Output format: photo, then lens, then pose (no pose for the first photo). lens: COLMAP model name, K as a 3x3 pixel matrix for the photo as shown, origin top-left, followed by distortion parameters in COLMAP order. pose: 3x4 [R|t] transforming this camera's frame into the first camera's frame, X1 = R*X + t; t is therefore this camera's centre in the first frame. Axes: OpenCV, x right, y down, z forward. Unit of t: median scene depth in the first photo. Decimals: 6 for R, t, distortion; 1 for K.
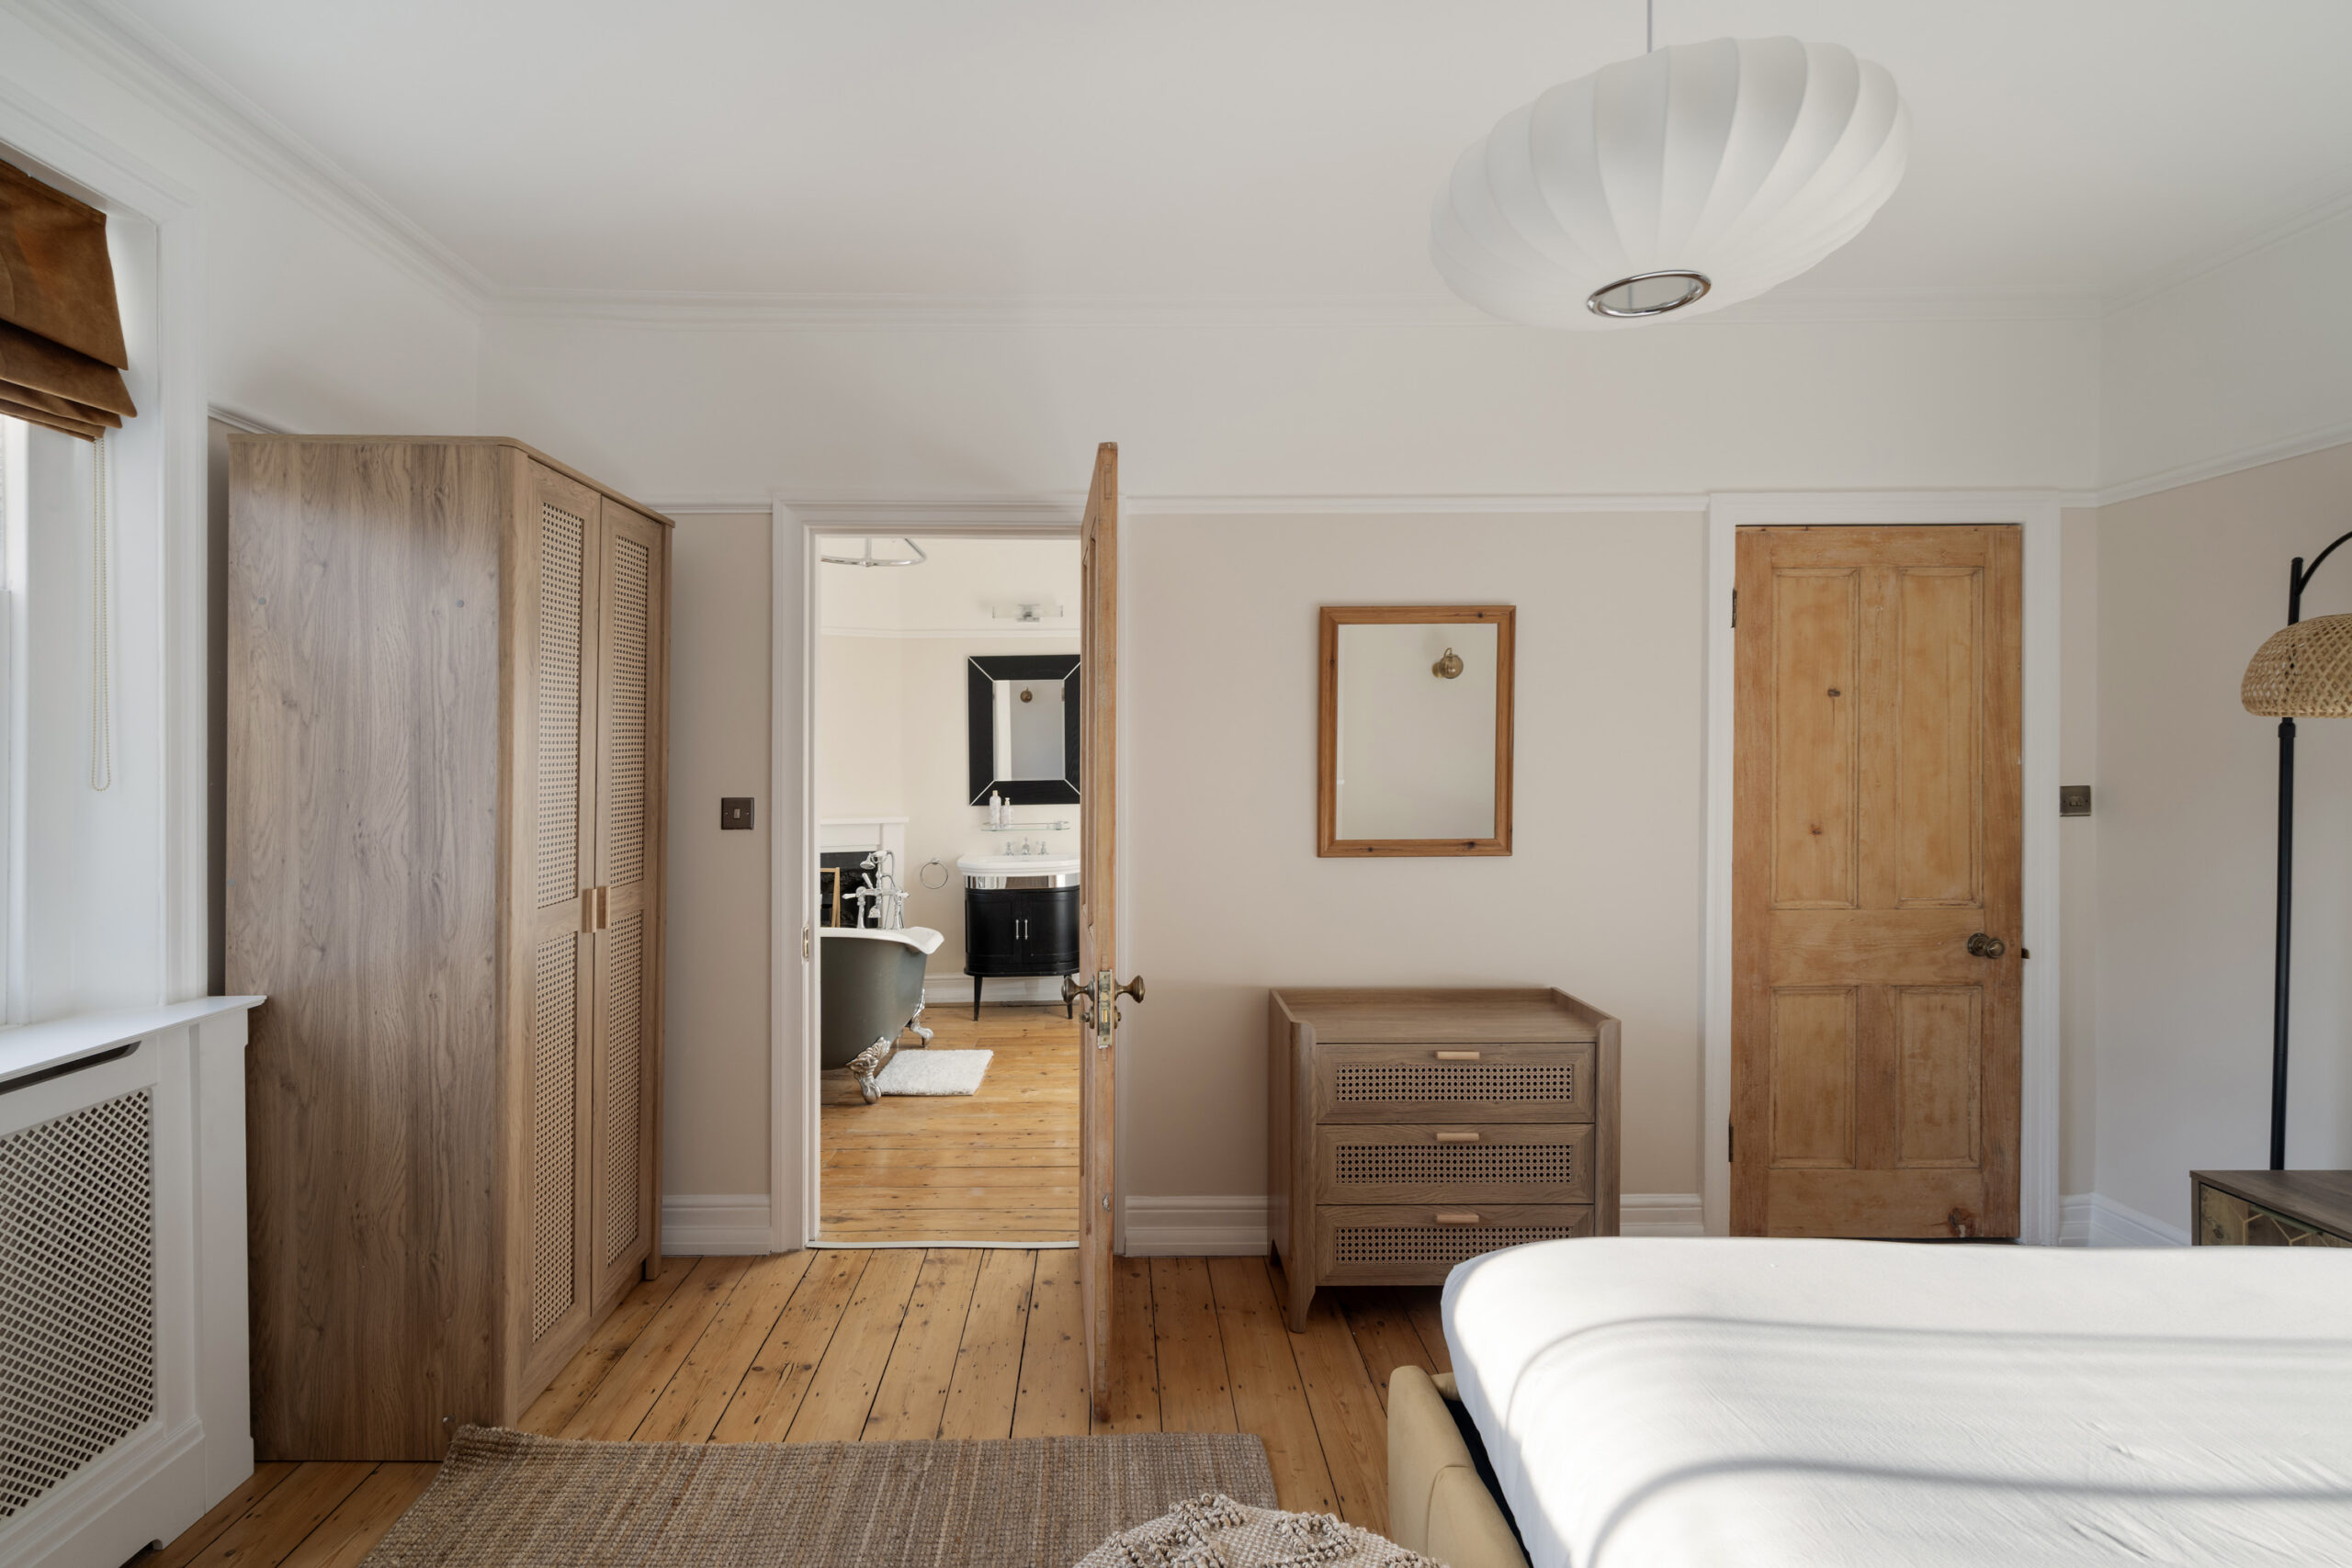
lens RADIAL K [[1101.0, 0, 1176.0], [0, 1101.0, 784.0], [0, 0, 1]] dist [0.000272, 0.000298]
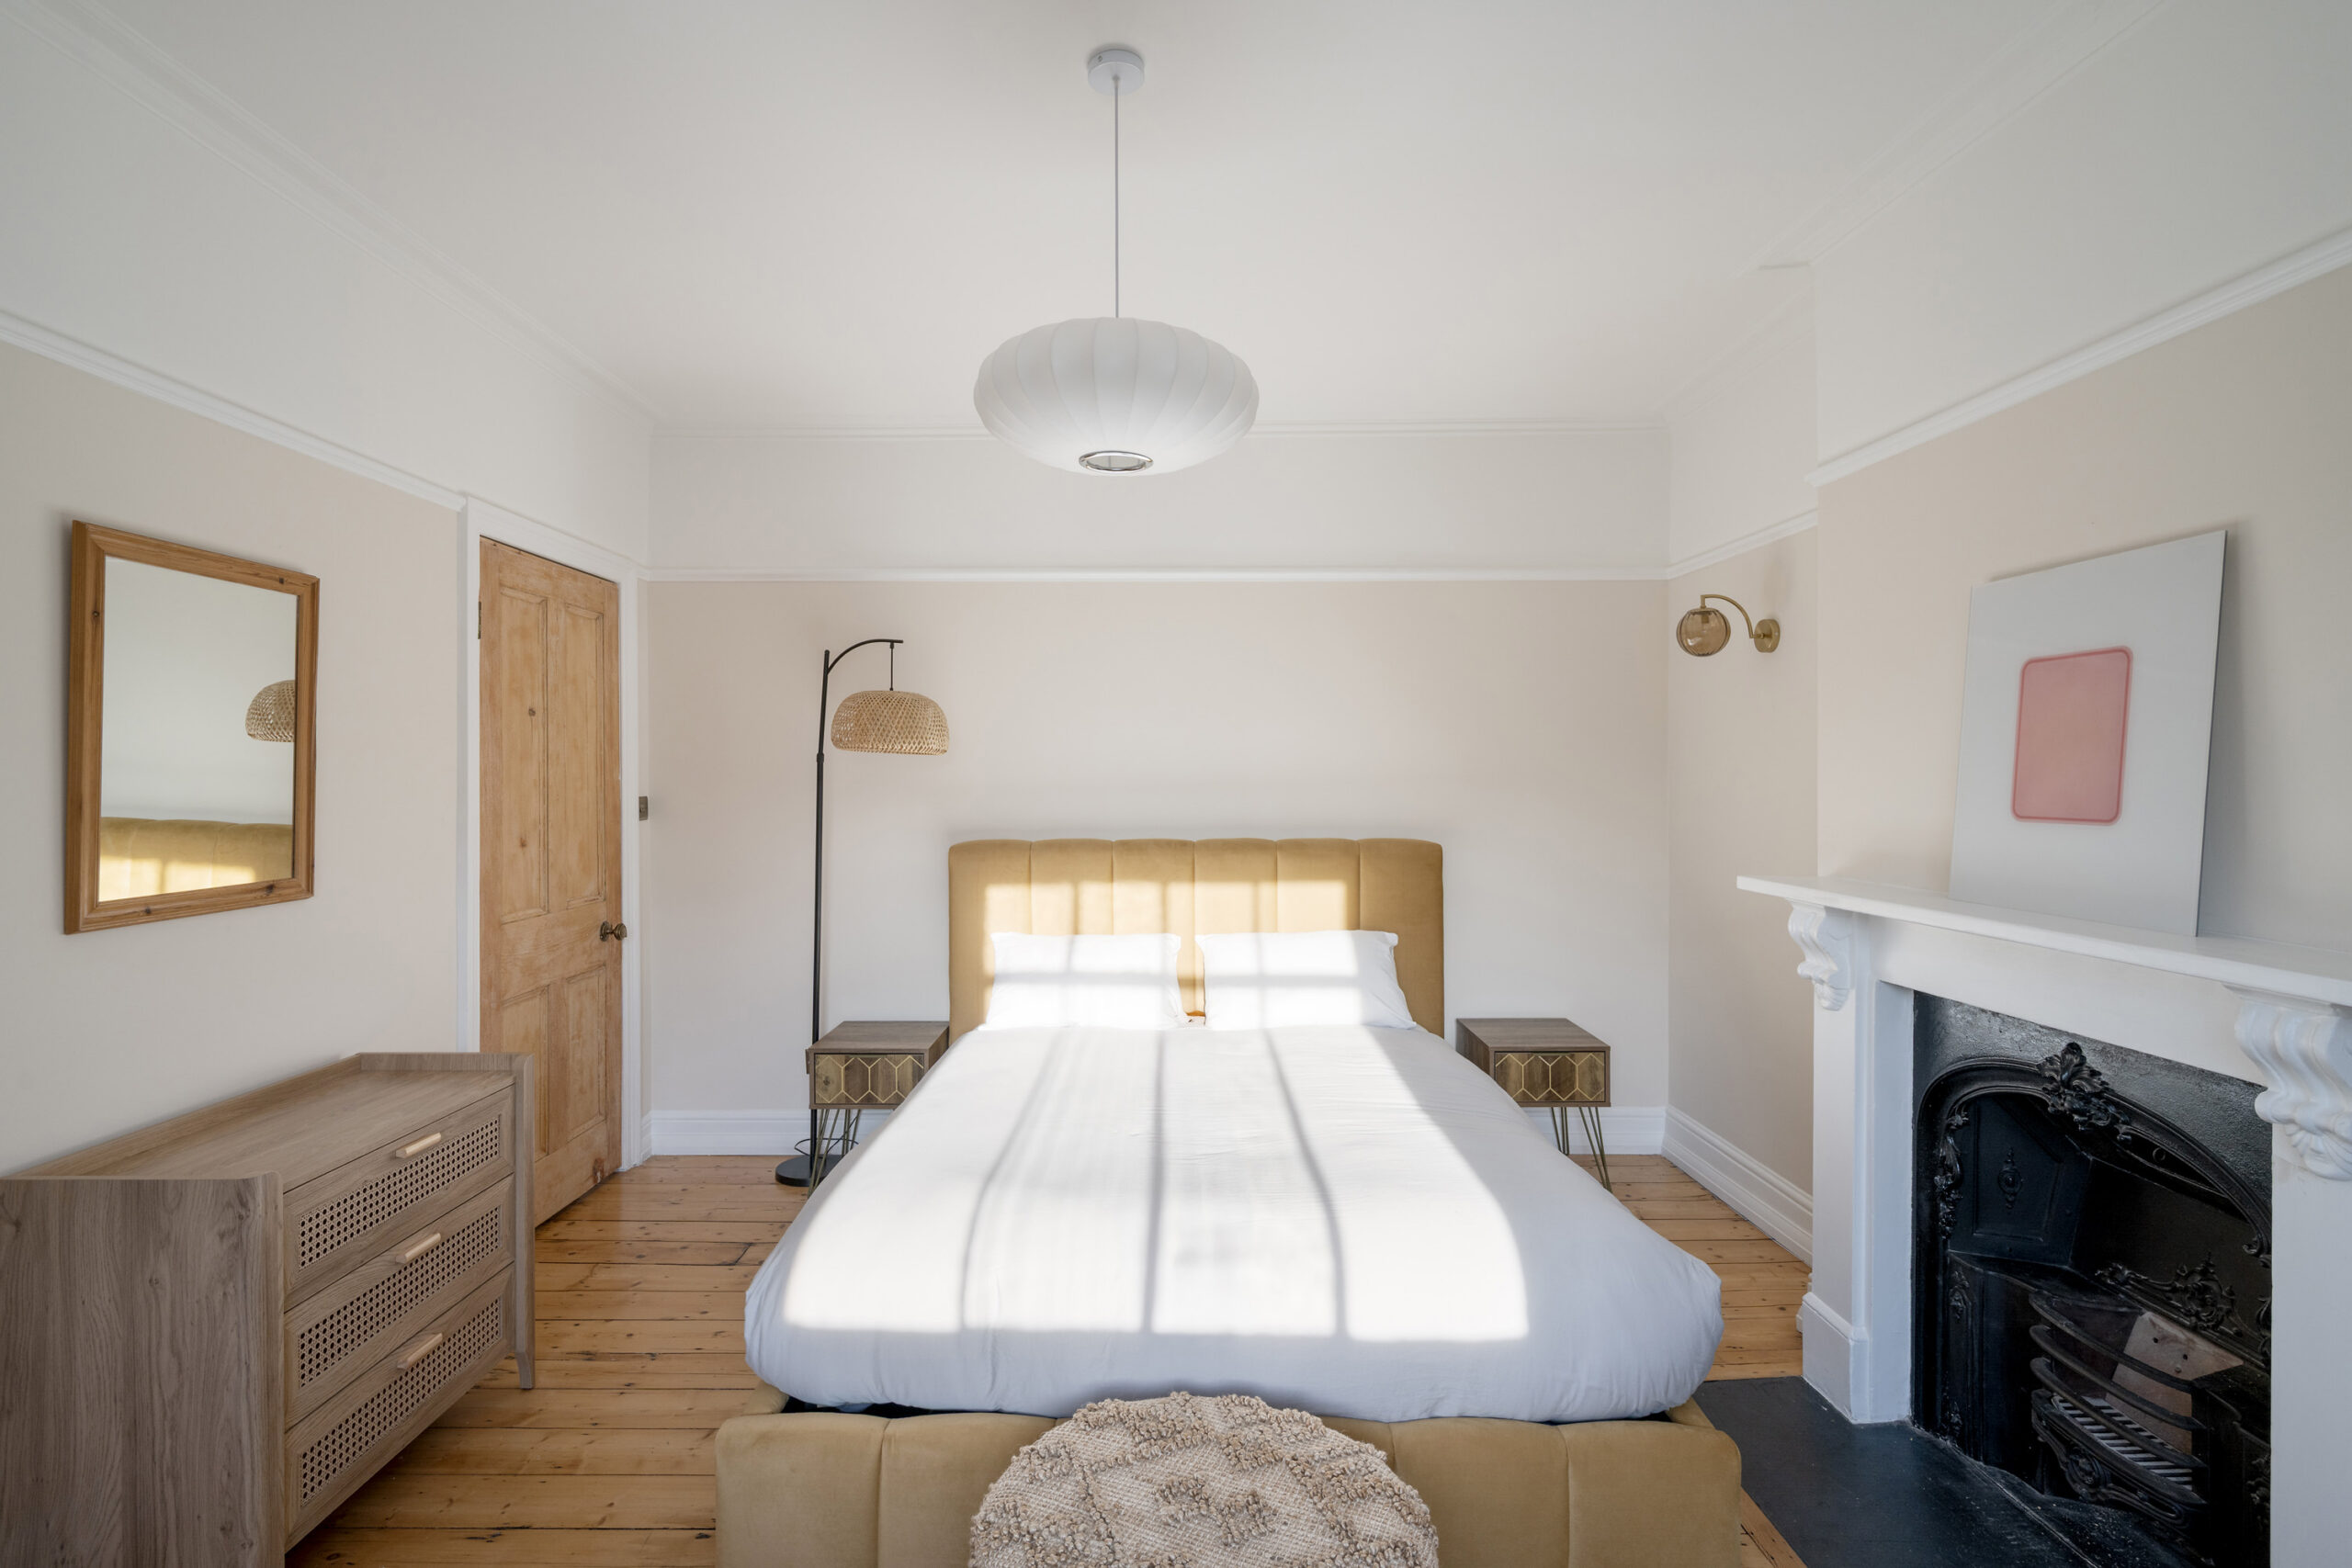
lens RADIAL K [[1118.5, 0, 1176.0], [0, 1118.5, 784.0], [0, 0, 1]] dist [0.000405, -0.000012]
pose [[-0.015287, -0.004103, 0.999875, -0.489738], [0.010346, 0.999937, 0.004262, -0.011964], [-0.999830, 0.010409, -0.015244, 0.400399]]
